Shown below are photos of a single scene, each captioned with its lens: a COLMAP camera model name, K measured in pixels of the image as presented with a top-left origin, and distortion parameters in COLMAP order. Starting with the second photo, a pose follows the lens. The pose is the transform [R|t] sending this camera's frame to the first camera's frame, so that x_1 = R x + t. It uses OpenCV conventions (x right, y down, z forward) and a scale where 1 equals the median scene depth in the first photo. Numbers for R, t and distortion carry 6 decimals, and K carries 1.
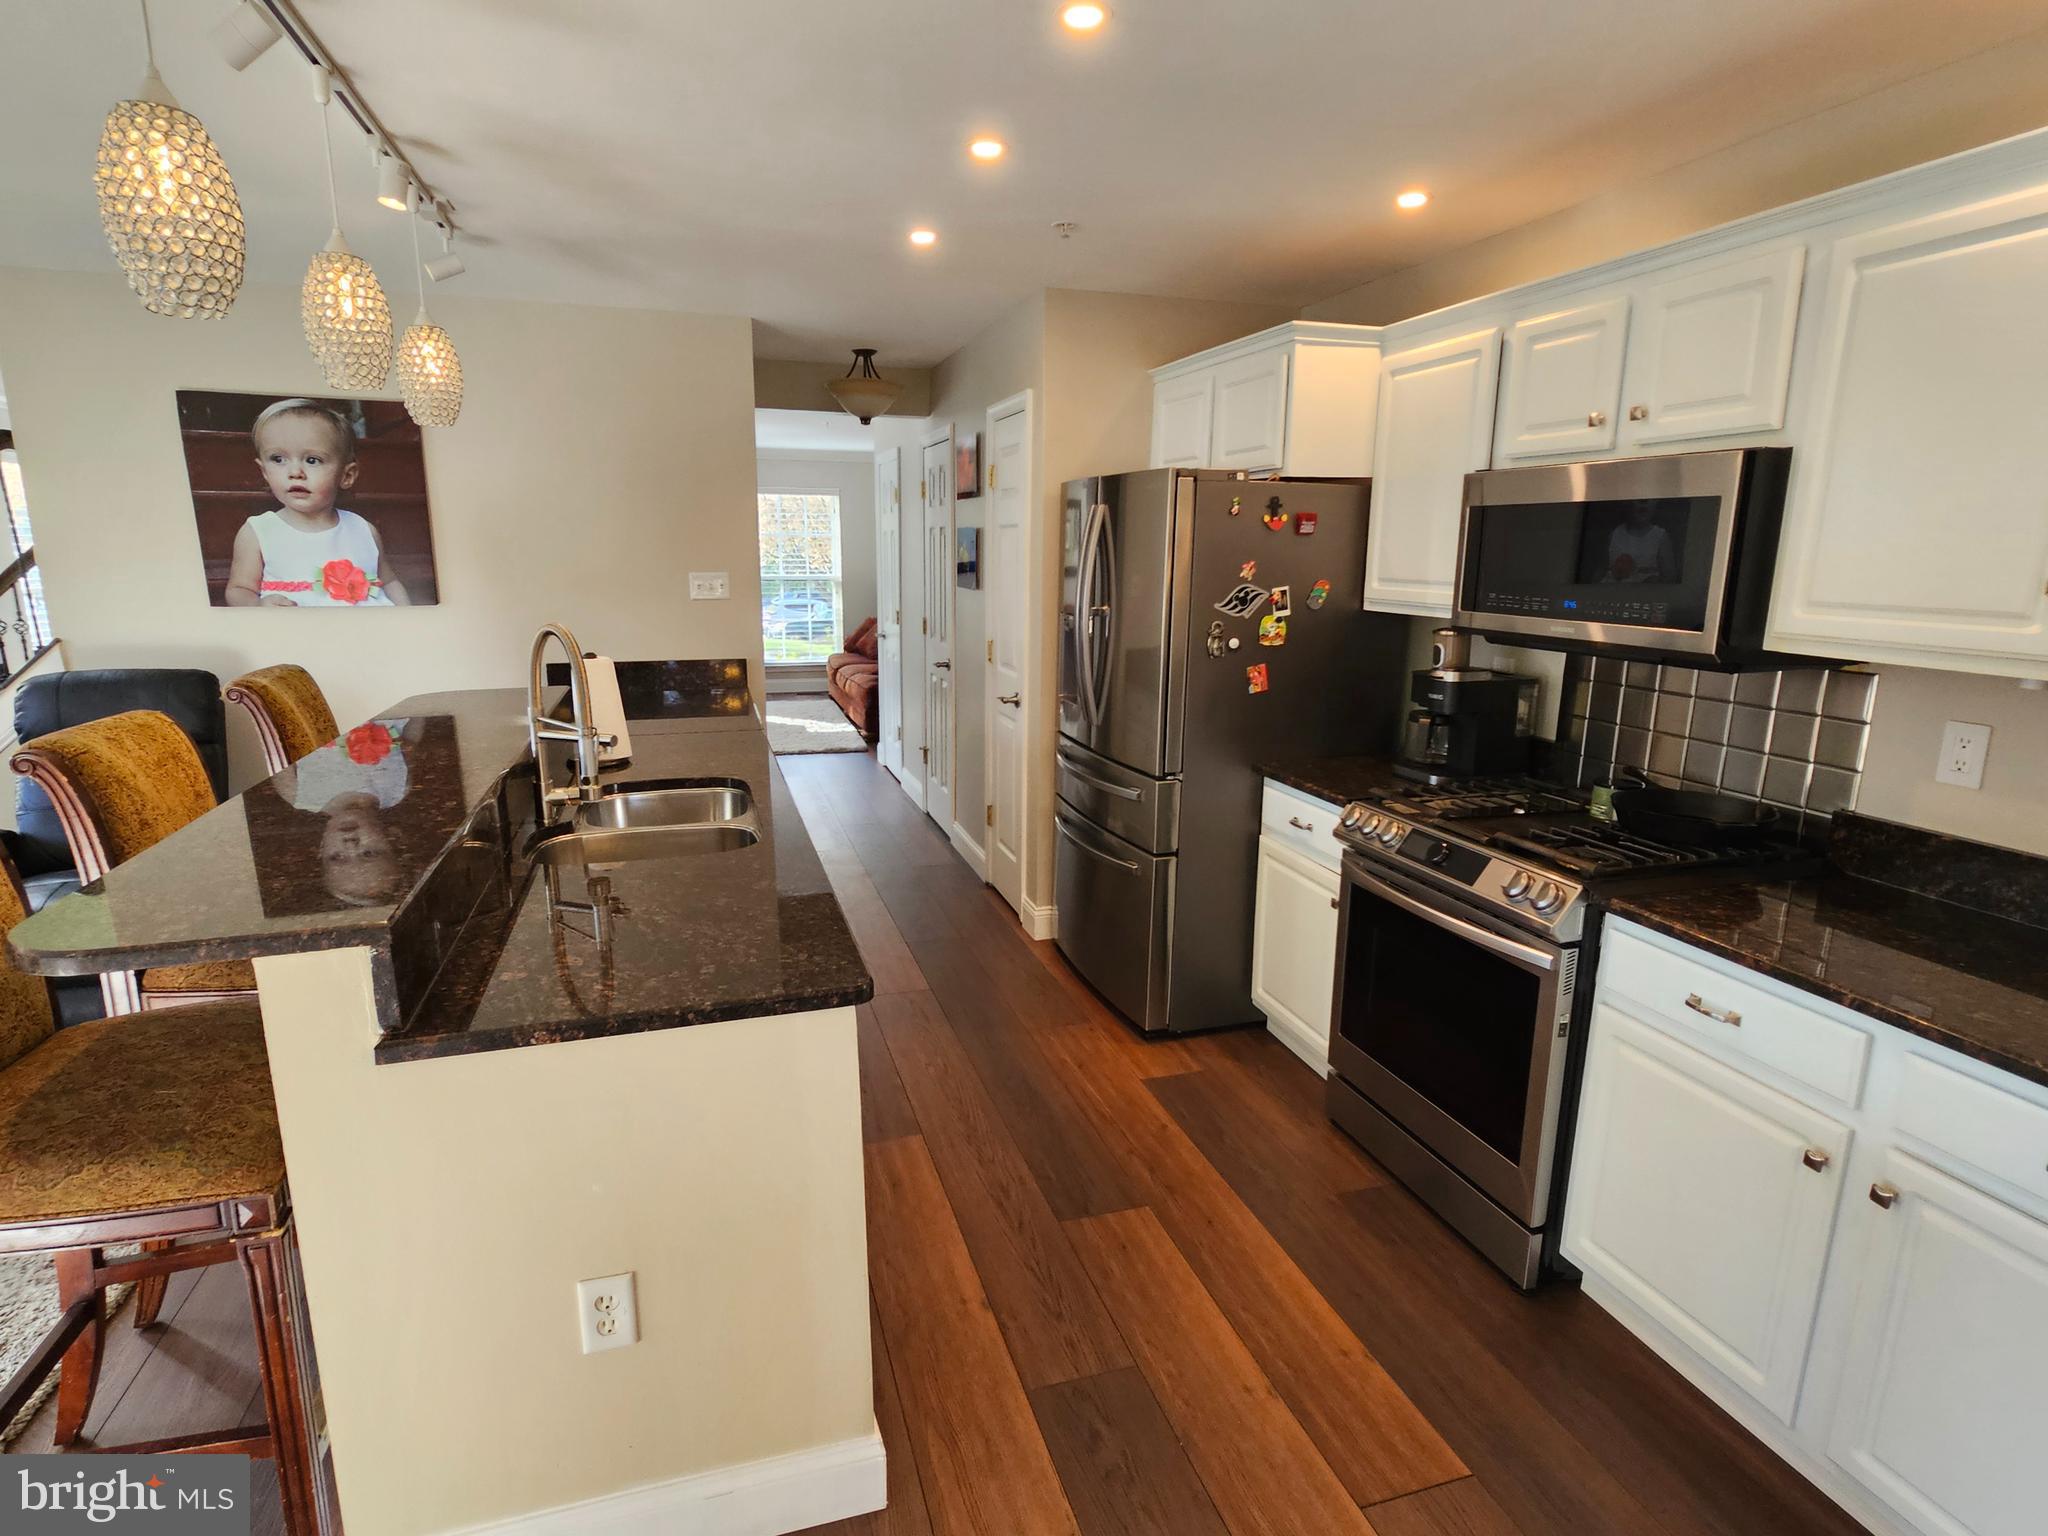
lens RADIAL K [[1070.5, 0, 1029.2], [0, 1070.5, 771.6], [0, 0, 1]] dist [-0.000123, -0.000396]
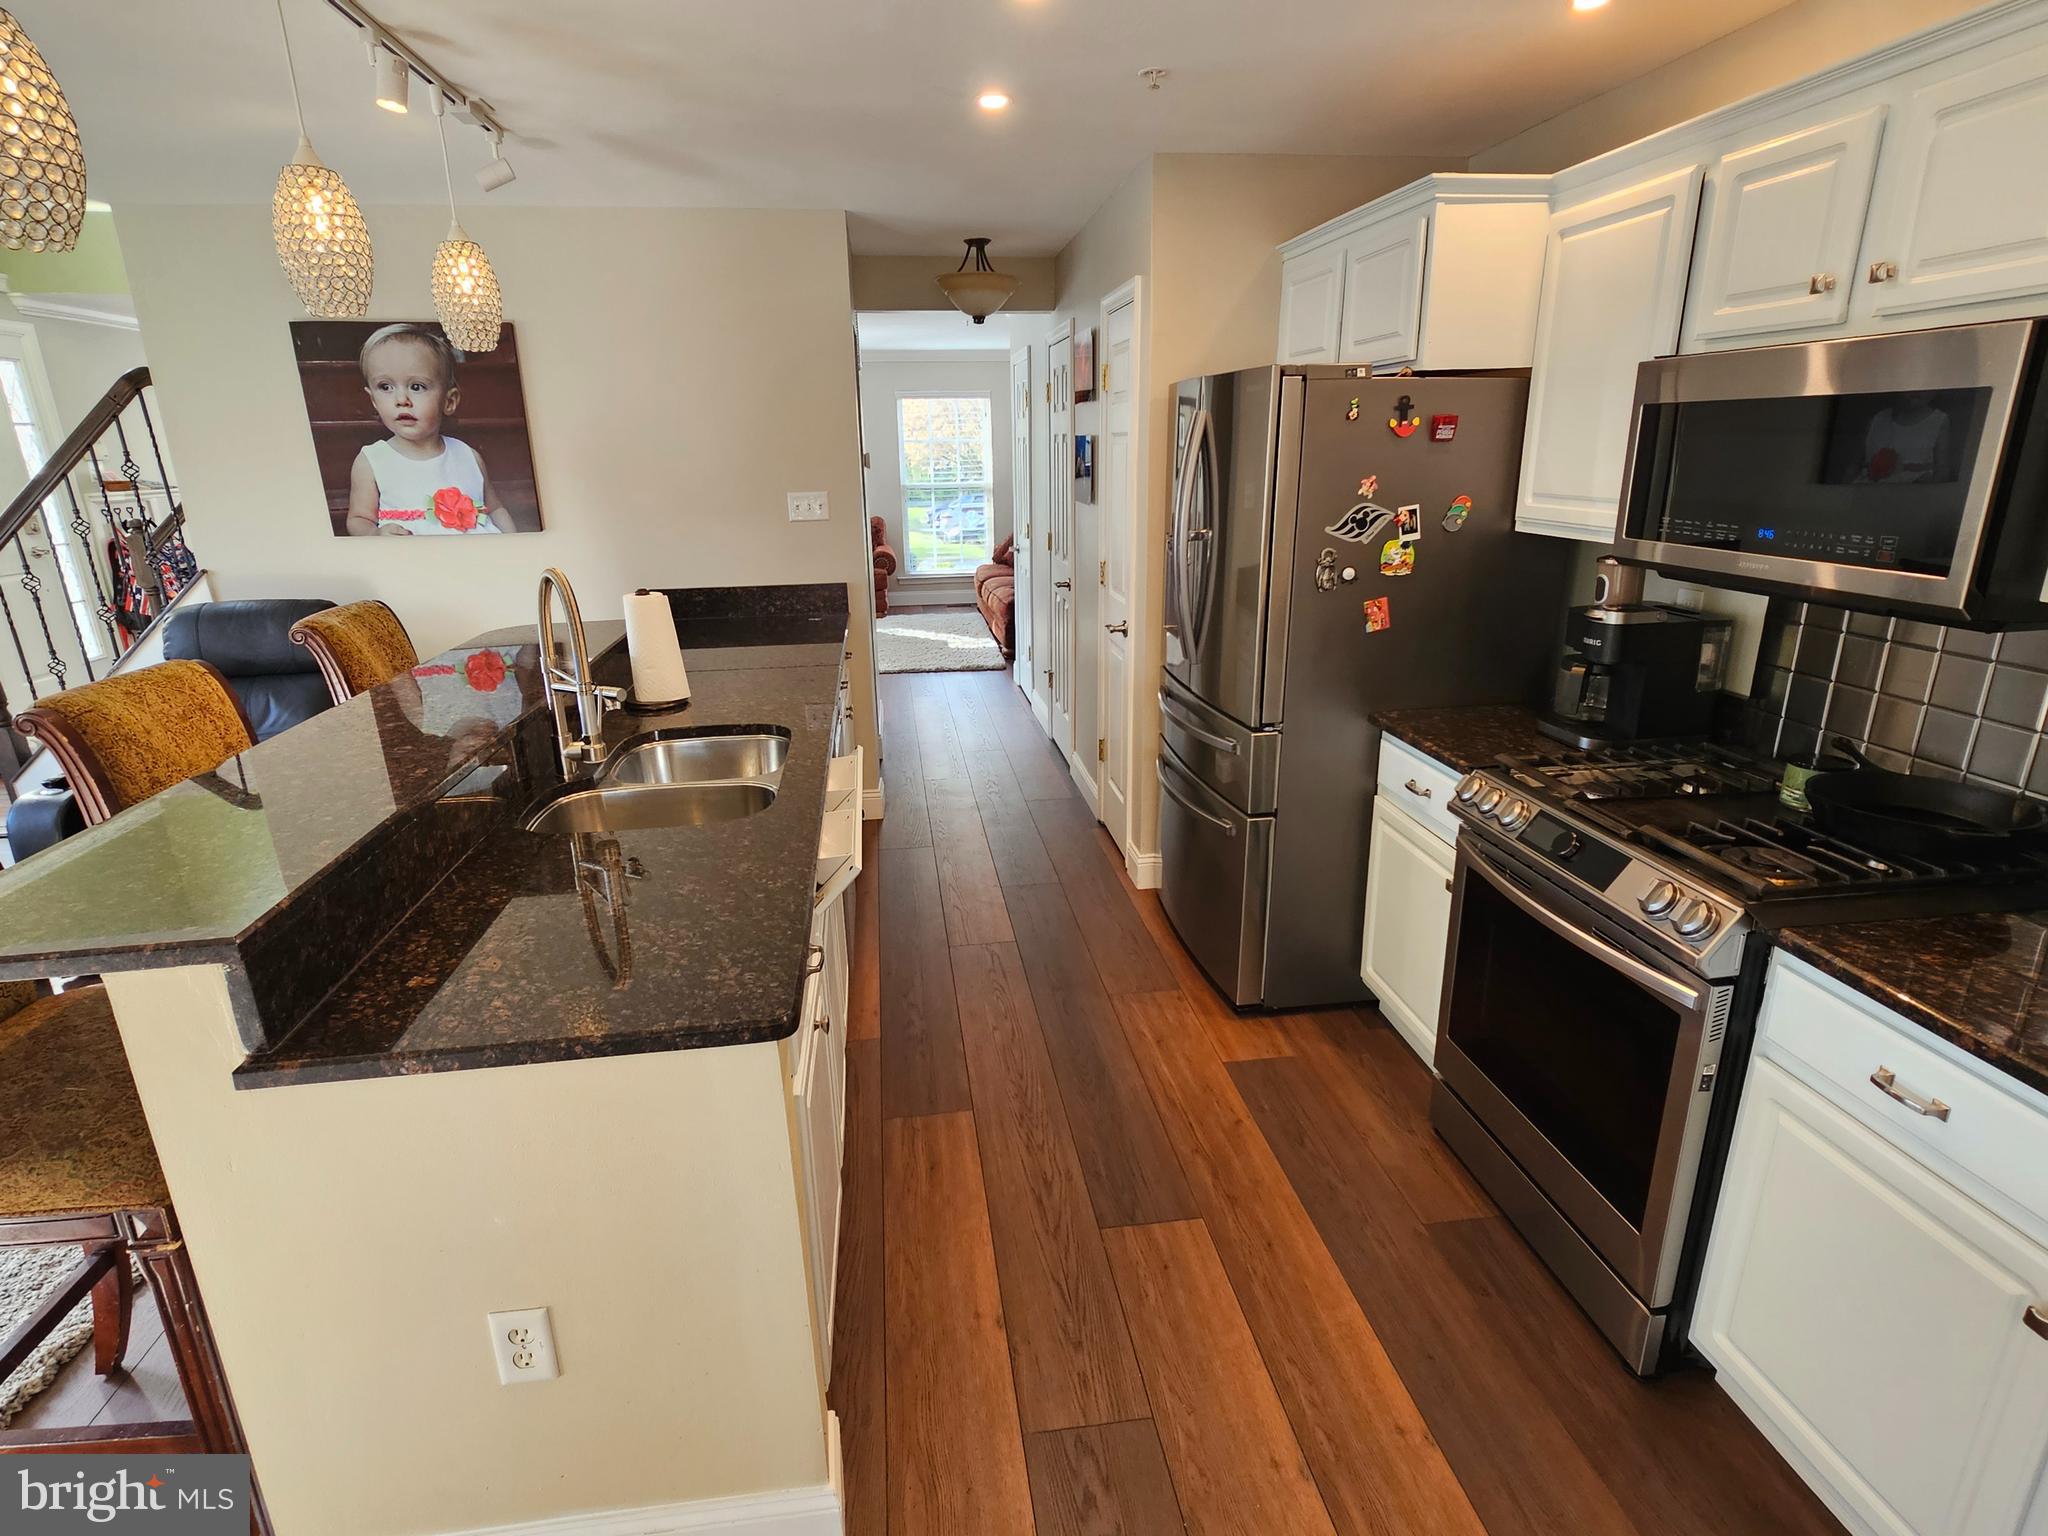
lens RADIAL K [[1070.5, 0, 1029.2], [0, 1070.5, 771.6], [0, 0, 1]] dist [-0.000123, -0.000396]
pose [[0.985320, 0.026351, -0.168673, 0.094660], [-0.010935, 0.995729, 0.091678, -0.040844], [0.170368, -0.088487, 0.981399, 0.111570]]
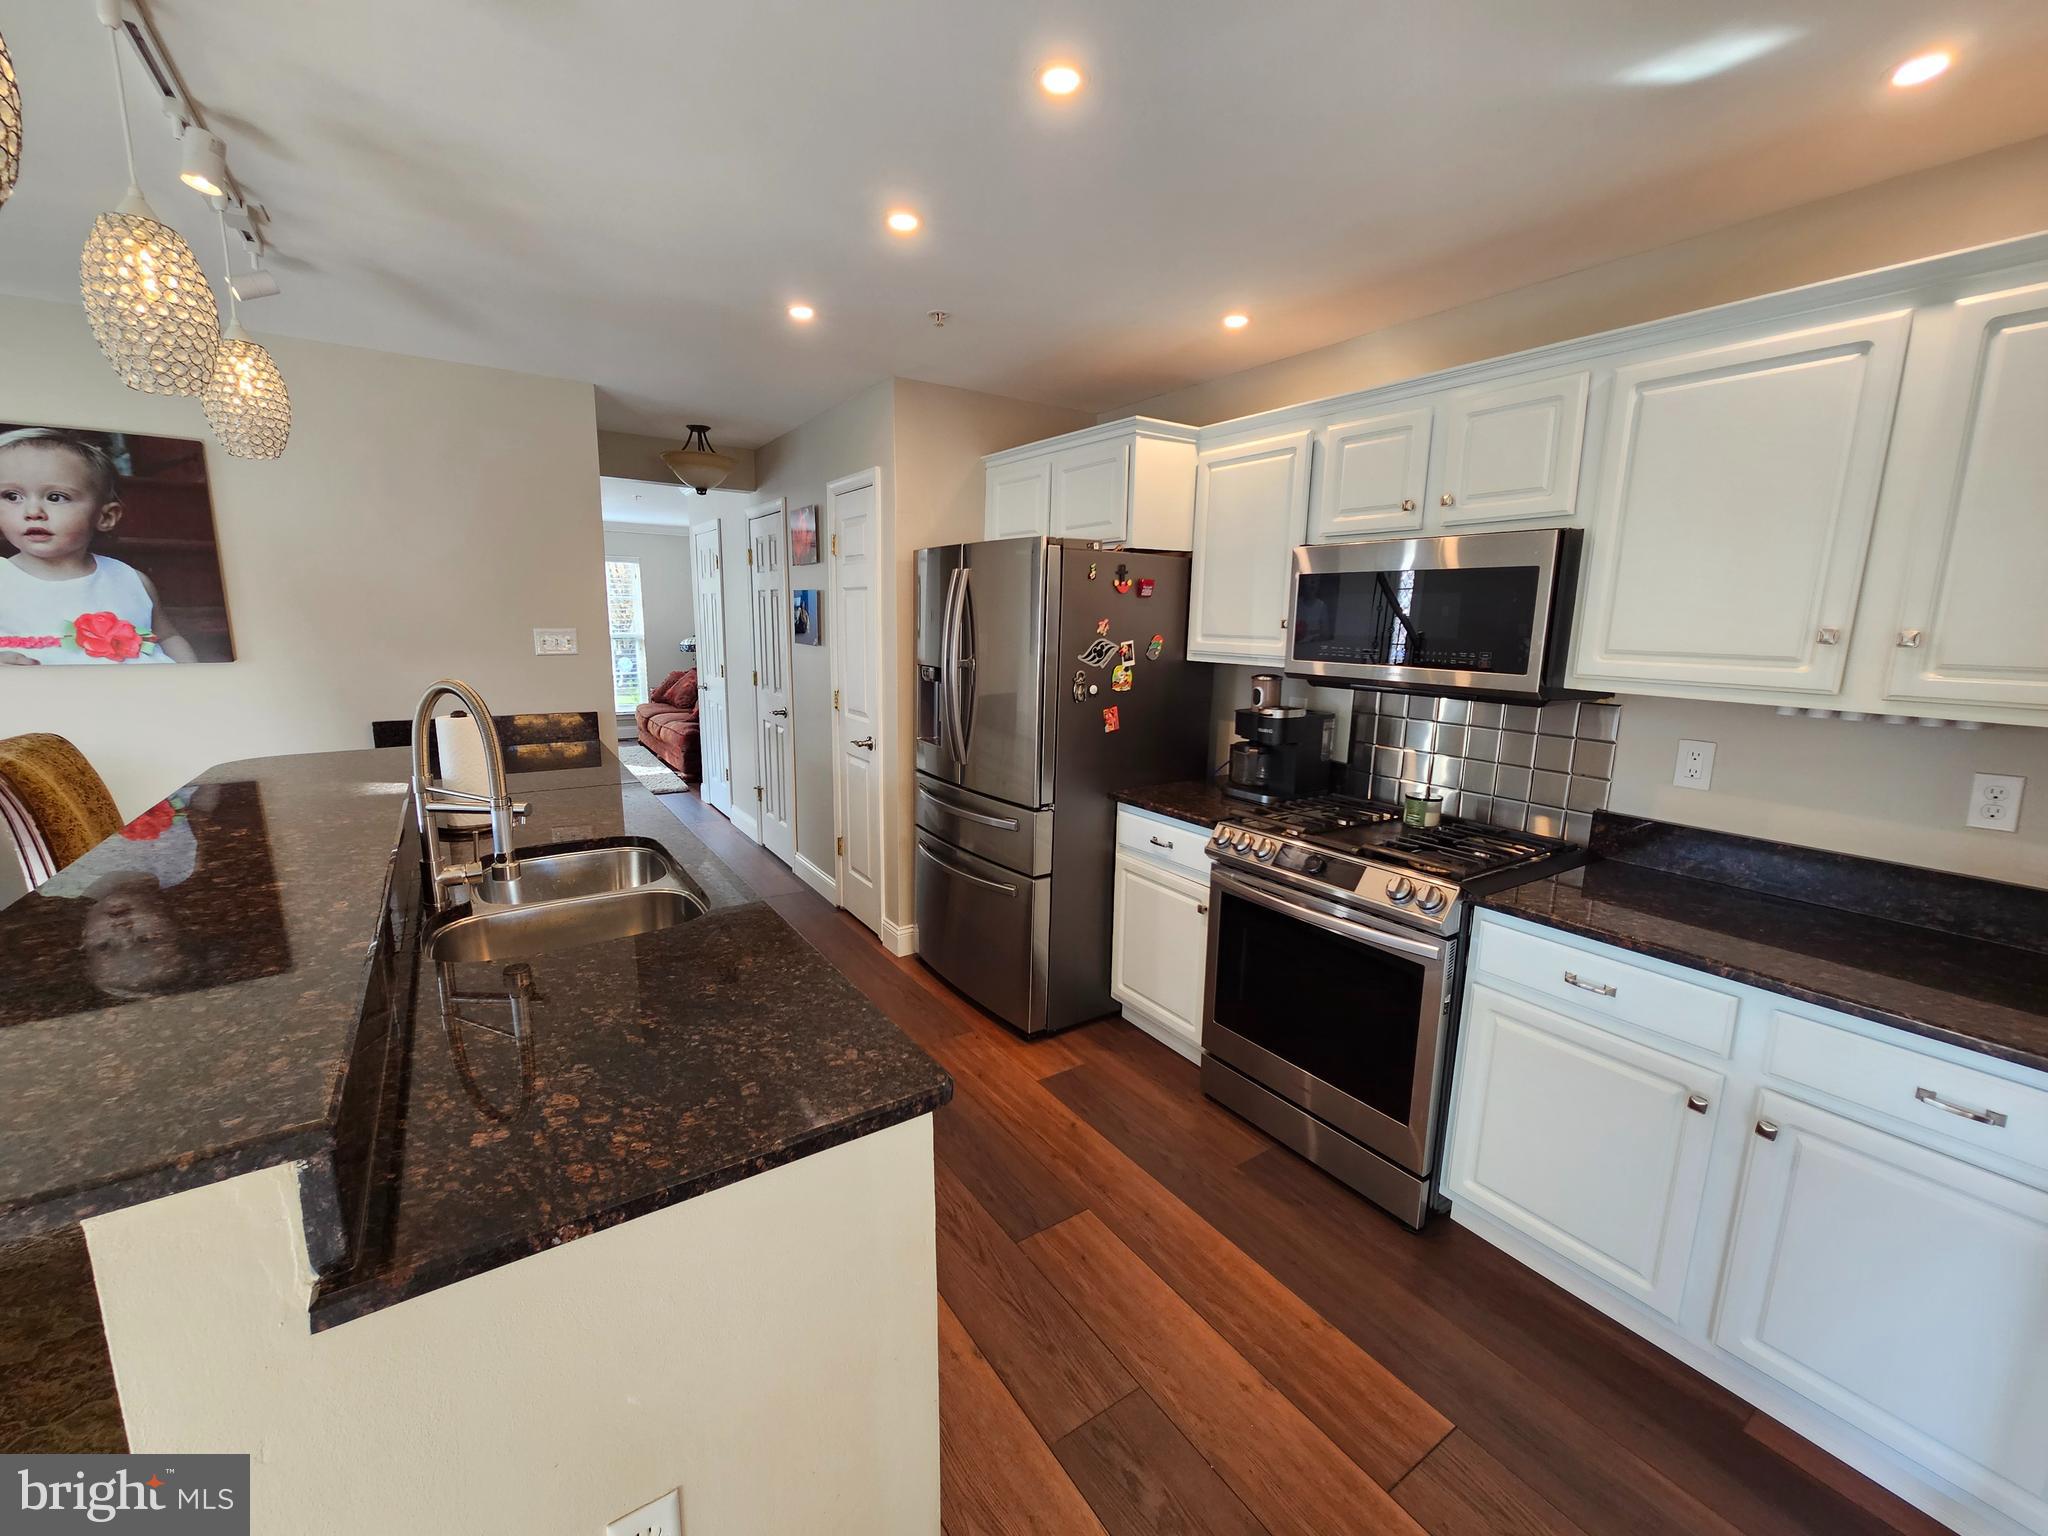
lens RADIAL K [[838.8, 0, 1032.2], [0, 838.8, 766.8], [0, 0, 1]] dist [0.000639, -0.000601]
pose [[0.957878, -0.042558, 0.284005, -0.143153], [0.050298, 0.998534, -0.020012, -0.023147], [-0.282737, 0.033454, 0.958614, 0.162228]]
